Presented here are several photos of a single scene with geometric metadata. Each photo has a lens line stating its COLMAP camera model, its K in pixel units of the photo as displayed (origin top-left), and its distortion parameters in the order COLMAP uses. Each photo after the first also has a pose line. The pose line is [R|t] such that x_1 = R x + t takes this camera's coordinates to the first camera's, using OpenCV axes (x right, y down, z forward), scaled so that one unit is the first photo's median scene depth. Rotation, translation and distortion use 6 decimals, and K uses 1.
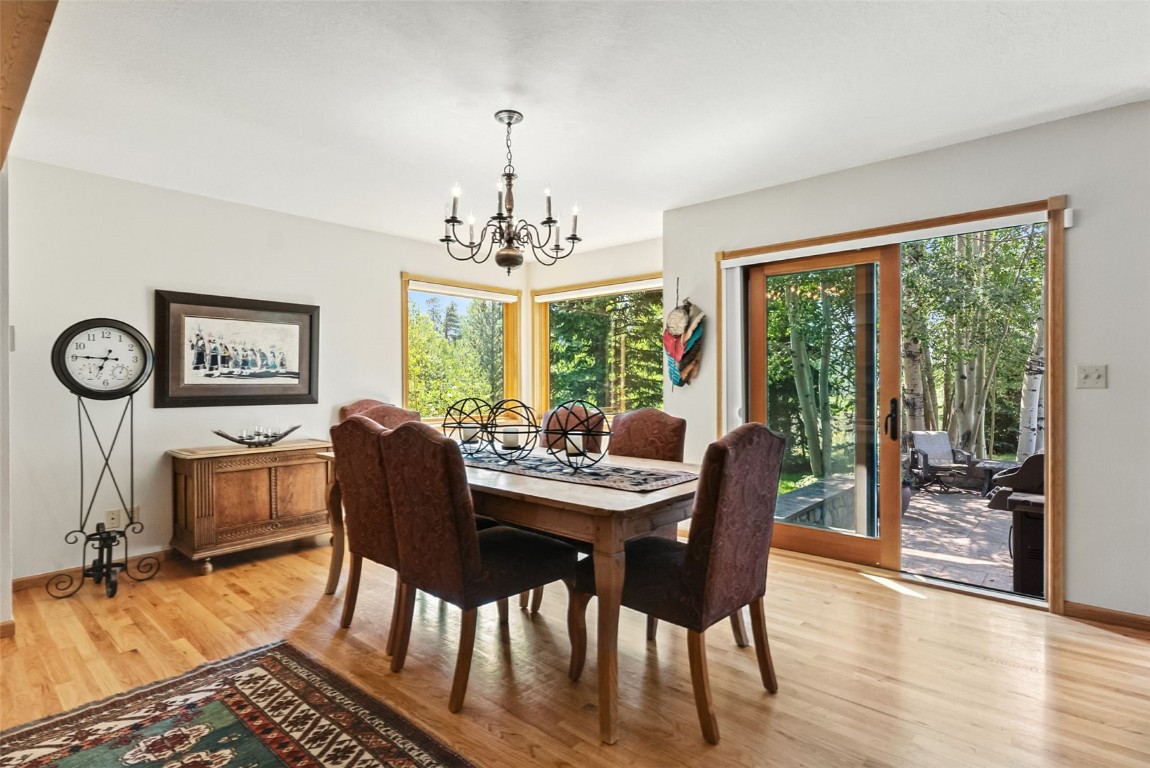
lens RADIAL K [[552.8, 0, 575.0], [0, 552.8, 384.0], [0, 0, 1]] dist [-0.002642, 0.000125]
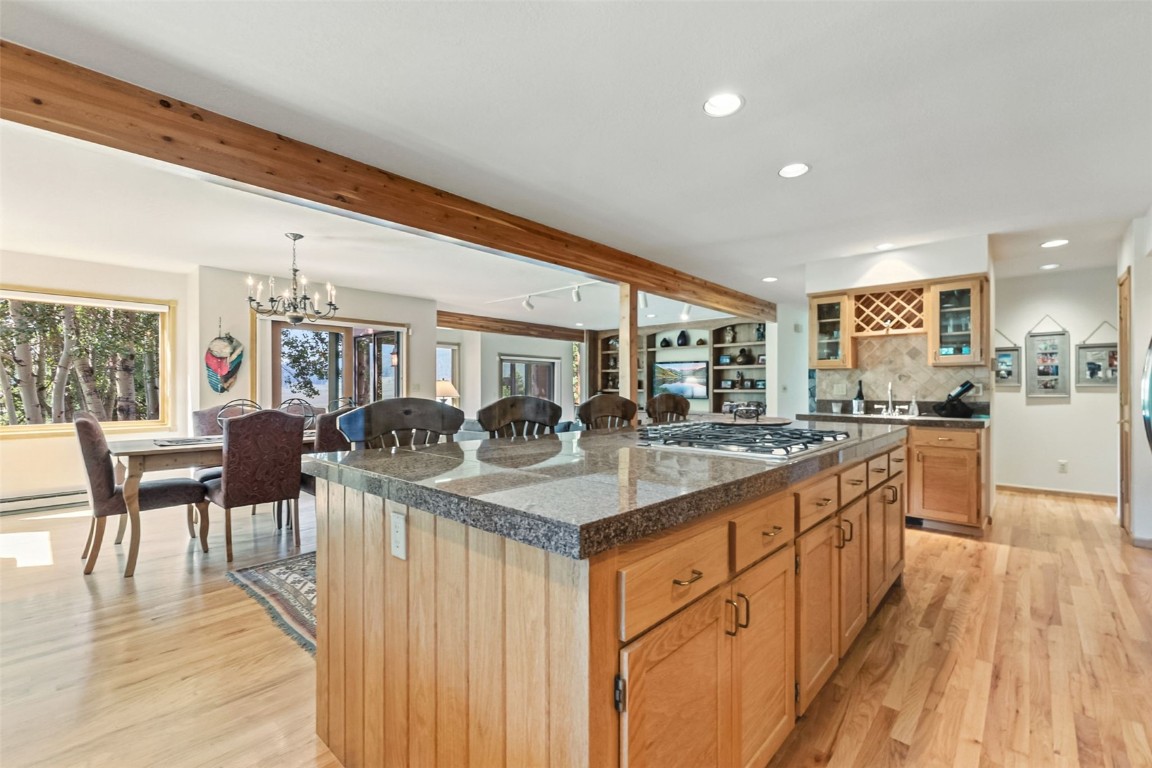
lens RADIAL K [[494.0, 0, 576.0], [0, 494.0, 384.0], [0, 0, 1]] dist [-0.000619, 0.000268]
pose [[0.001561, 0.013553, 0.999907, -1.170927], [0.009212, 0.999866, -0.013567, 0.008246], [-0.999956, 0.009232, 0.001435, 0.077524]]
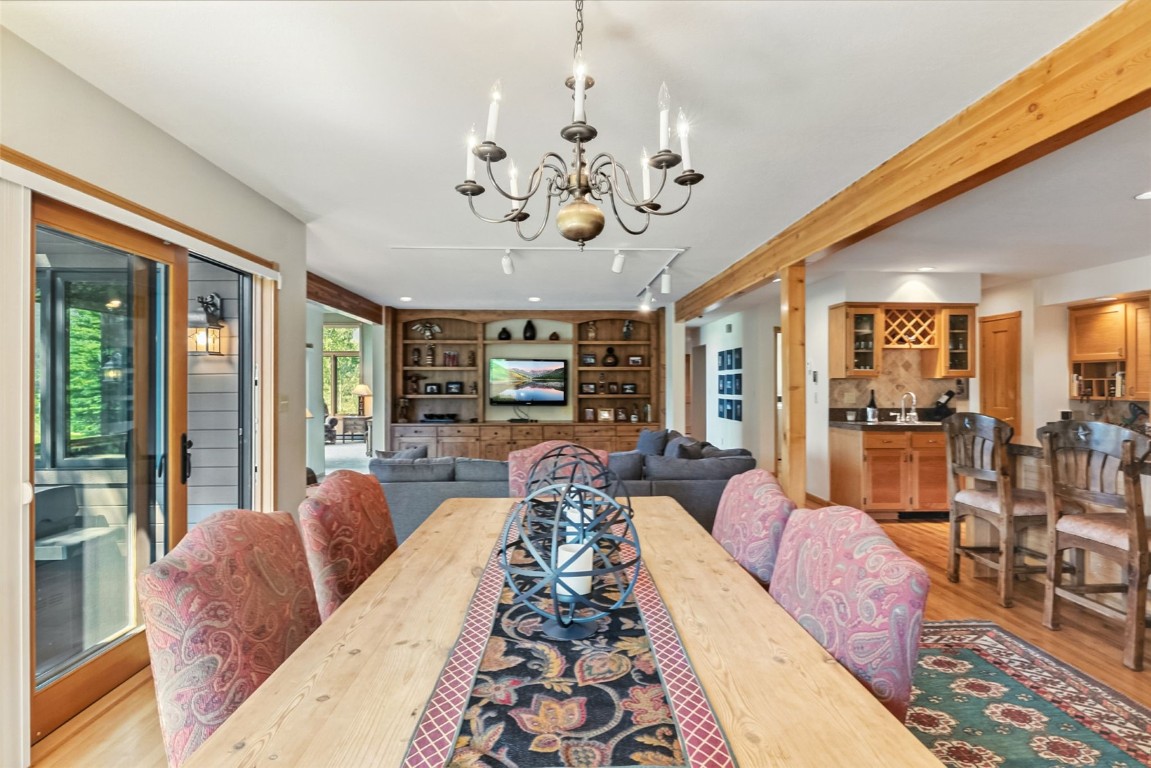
lens RADIAL K [[553.3, 0, 575.5], [0, 553.3, 384.0], [0, 0, 1]] dist [-0.002642, 0.000125]
pose [[-0.709509, 0.005334, 0.704676, -0.370839], [0.009350, 0.999955, 0.001846, -0.037706], [-0.704635, 0.007898, -0.709526, 0.997067]]
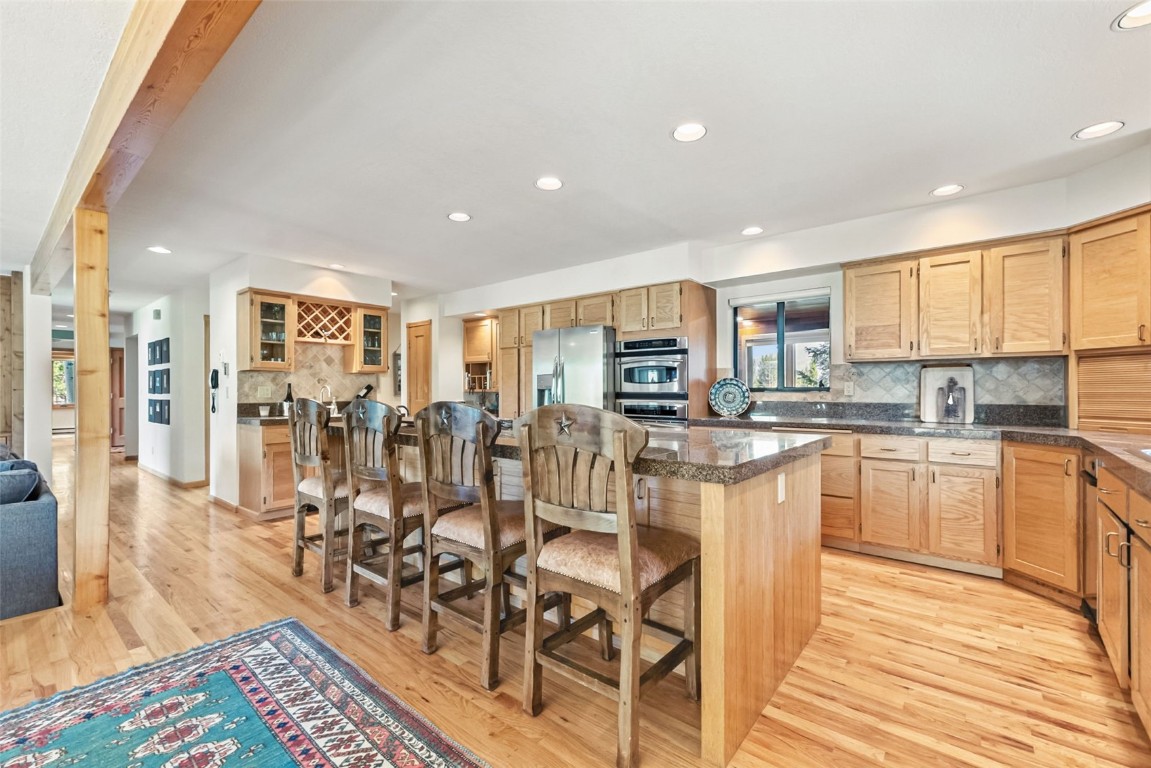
lens RADIAL K [[493.6, 0, 575.5], [0, 493.6, 384.0], [0, 0, 1]] dist [-0.000619, 0.000268]
pose [[-0.999212, 0.009048, -0.038642, -0.594721], [0.009184, 0.999952, -0.003355, 0.001937], [0.038610, -0.003708, -0.999247, 0.691933]]
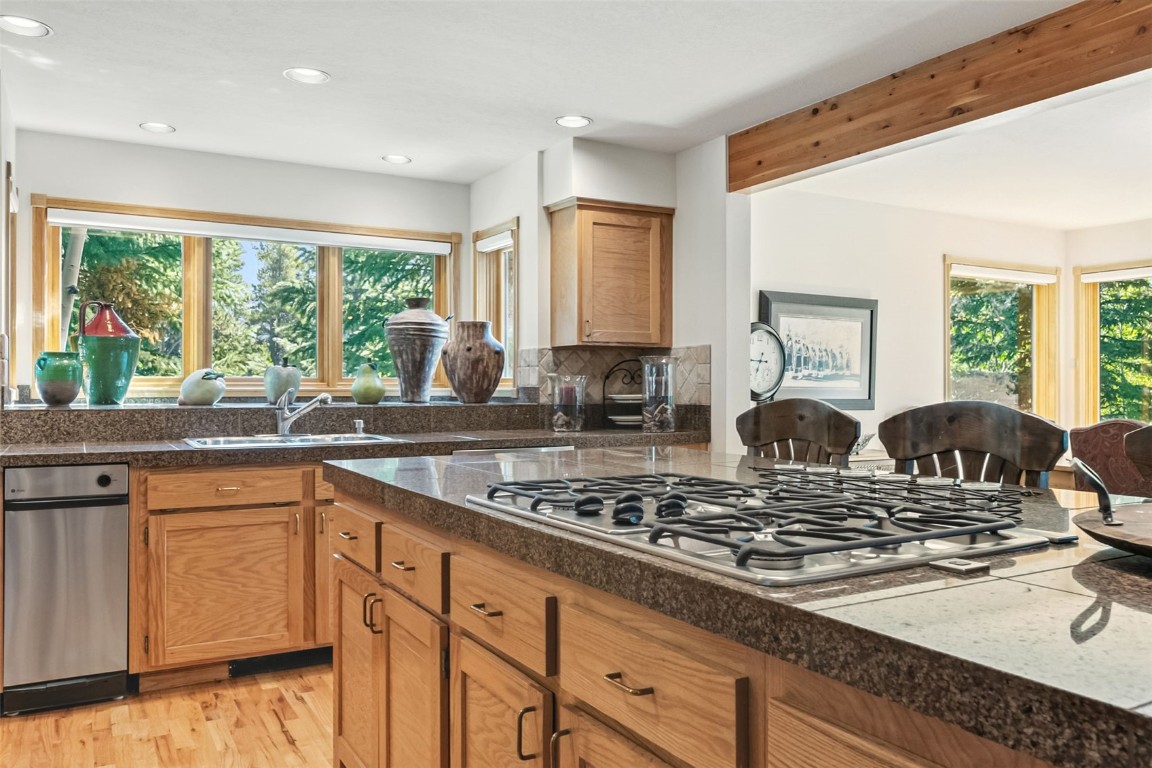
lens RADIAL K [[864.7, 0, 576.0], [0, 864.7, 384.0], [0, 0, 1]] dist [-0.003397, -0.001247]
pose [[0.949791, 0.006545, -0.312817, -0.548359], [-0.009216, 0.999933, -0.007061, 0.009062], [0.312749, 0.009590, 0.949787, -0.523012]]
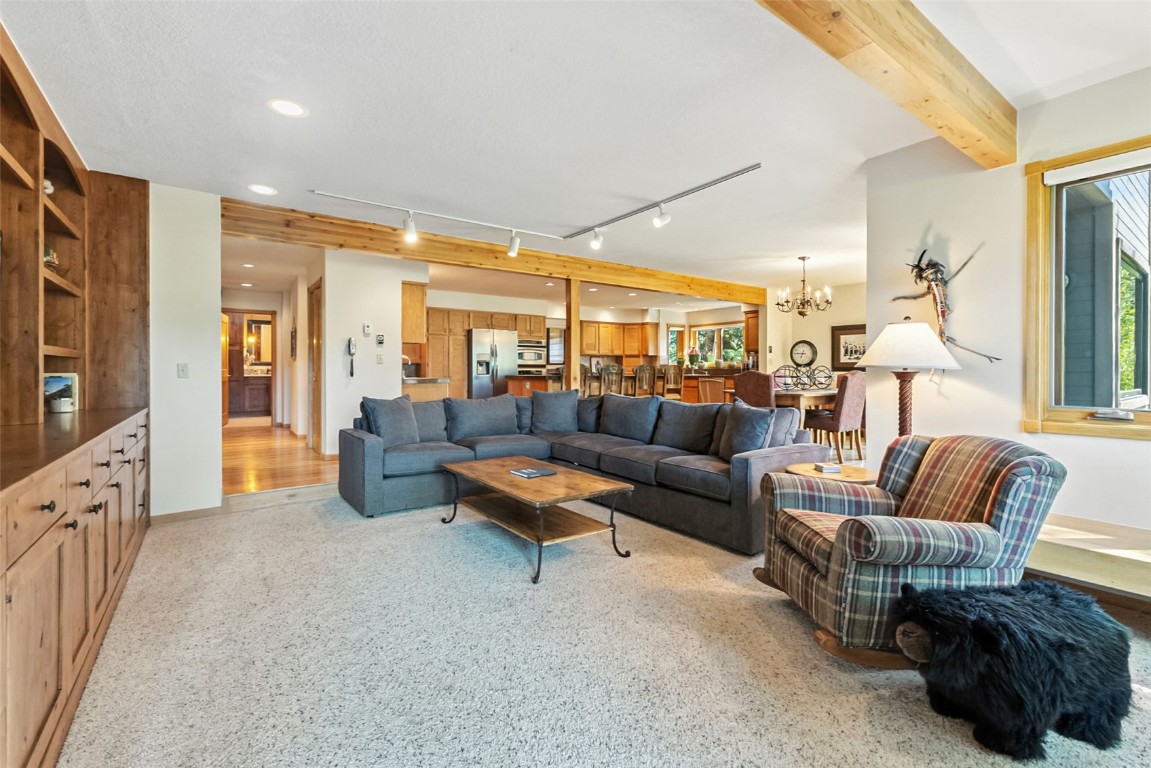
lens RADIAL K [[493.6, 0, 575.5], [0, 493.6, 384.0], [0, 0, 1]] dist [-0.000619, 0.000268]
pose [[-0.207030, 0.033001, -0.977778, 1.625300], [-0.009526, 0.999316, 0.035745, 0.027662], [0.978288, 0.016714, -0.206574, 0.288378]]
